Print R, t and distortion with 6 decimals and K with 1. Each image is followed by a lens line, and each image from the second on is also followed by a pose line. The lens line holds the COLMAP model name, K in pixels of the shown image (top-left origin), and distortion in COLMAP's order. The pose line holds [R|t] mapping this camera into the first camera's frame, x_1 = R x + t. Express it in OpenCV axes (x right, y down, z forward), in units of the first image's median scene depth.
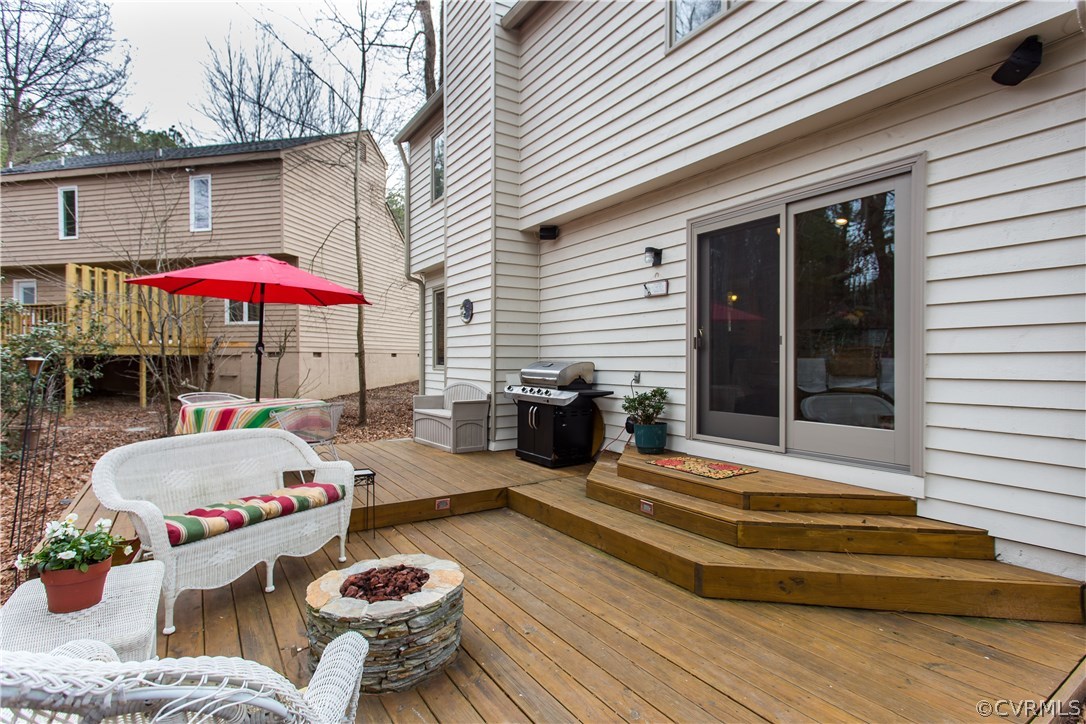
lens RADIAL K [[516.5, 0, 539.5], [0, 516.5, 360.8], [0, 0, 1]] dist [0.000489, 0.002581]
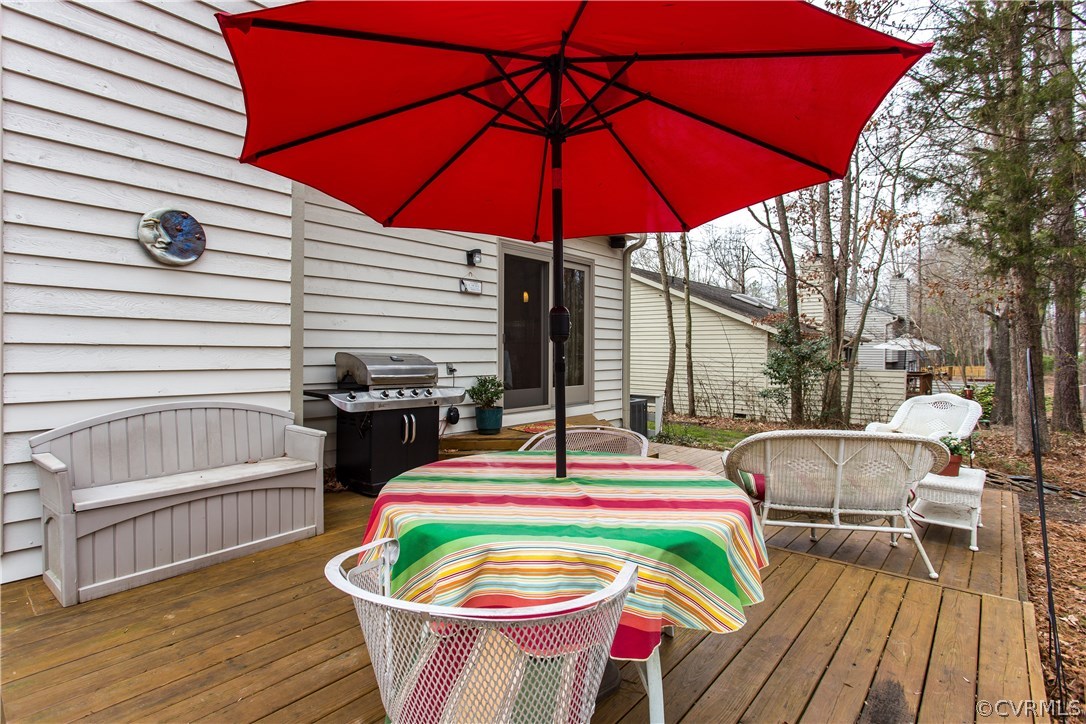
lens RADIAL K [[516.5, 0, 543.2], [0, 516.5, 362.8], [0, 0, 1]] dist [0.000489, 0.002581]
pose [[-0.246180, -0.020392, 0.969009, -0.925321], [0.002809, 0.999759, 0.021752, -0.001935], [-0.969220, 0.008077, -0.246064, 1.184777]]
